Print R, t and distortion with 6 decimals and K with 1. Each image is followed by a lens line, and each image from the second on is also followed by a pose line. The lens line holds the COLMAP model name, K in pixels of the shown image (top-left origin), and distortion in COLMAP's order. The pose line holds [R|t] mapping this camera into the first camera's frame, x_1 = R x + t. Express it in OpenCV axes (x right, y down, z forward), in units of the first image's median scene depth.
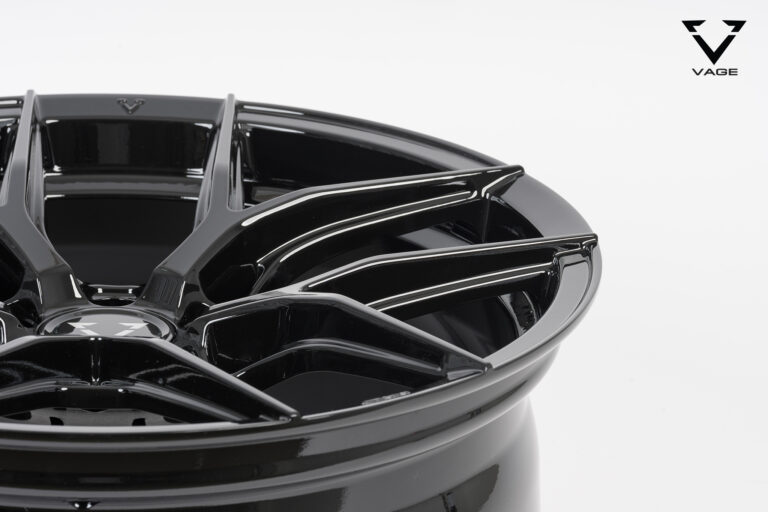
lens RADIAL K [[4491.2, 0, 384.0], [0, 4491.2, 256.0], [0, 0, 1]] dist [0.024701, -6.398192]
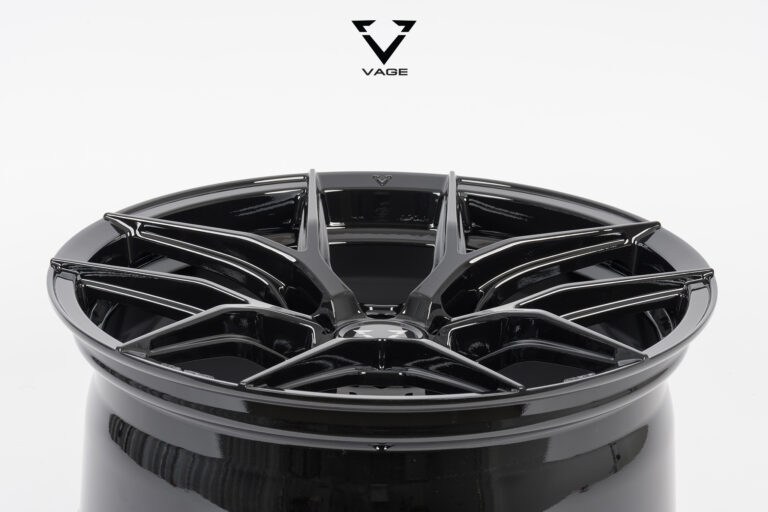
lens RADIAL K [[4491.2, 0, 384.0], [0, 4491.2, 256.0], [0, 0, 1]] dist [0.024701, -6.398192]
pose [[0.999931, -0.002681, -0.011395, -0.043349], [0.002589, 0.999964, -0.008065, 0.002464], [0.011417, 0.008035, 0.999903, -0.466029]]
